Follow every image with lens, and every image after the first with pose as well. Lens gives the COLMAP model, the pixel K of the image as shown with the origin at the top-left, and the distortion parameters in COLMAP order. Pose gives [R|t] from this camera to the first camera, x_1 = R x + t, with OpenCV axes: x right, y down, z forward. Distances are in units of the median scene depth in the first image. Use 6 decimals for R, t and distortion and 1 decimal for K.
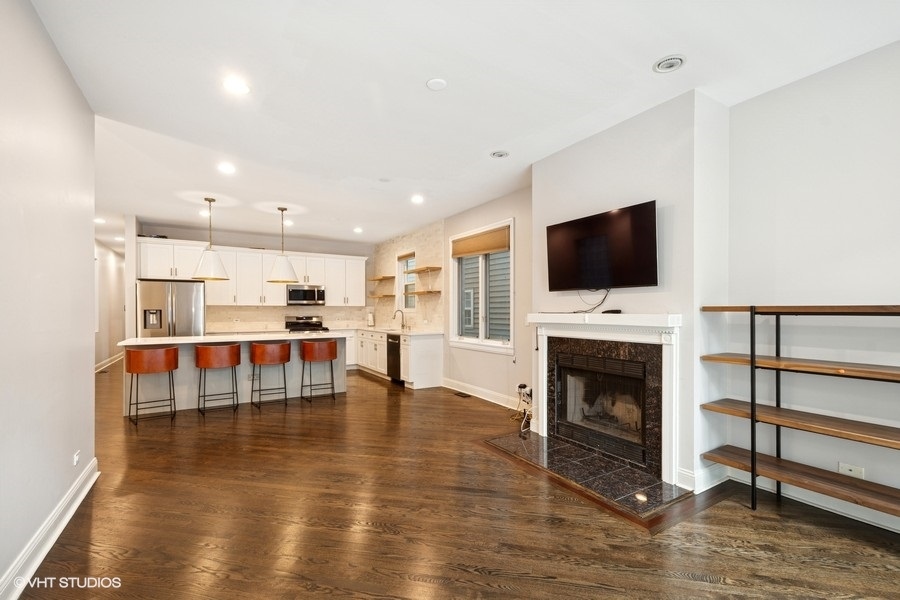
lens RADIAL K [[397.4, 0, 448.4], [0, 397.4, 309.9], [0, 0, 1]] dist [0.009944, -0.000539]
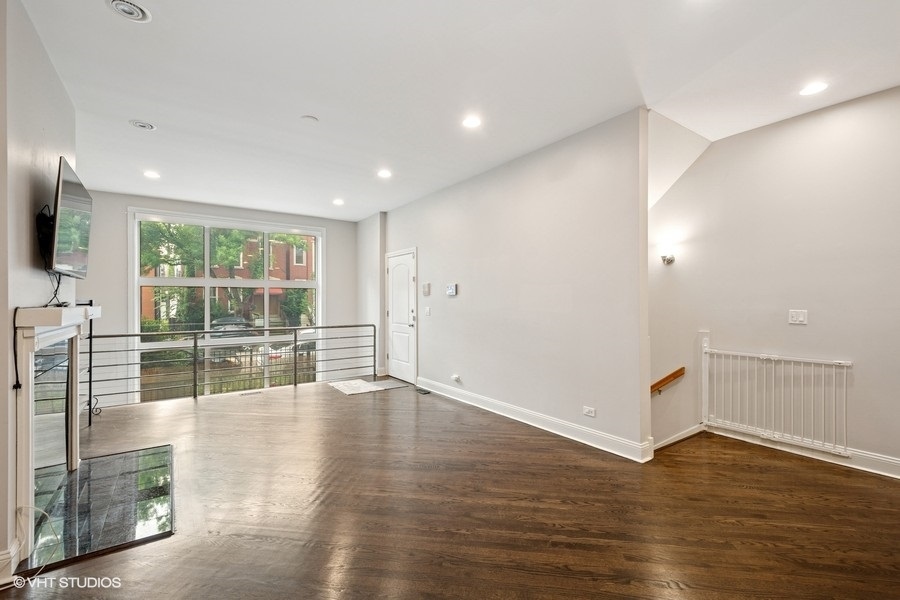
lens RADIAL K [[402.8, 0, 452.6], [0, 402.8, 300.1], [0, 0, 1]] dist [0.000254, -0.000198]
pose [[-0.997570, 0.002298, -0.069639, -0.146041], [0.003055, 0.999937, -0.010765, 0.003059], [0.069610, -0.010952, -0.997514, 0.875949]]
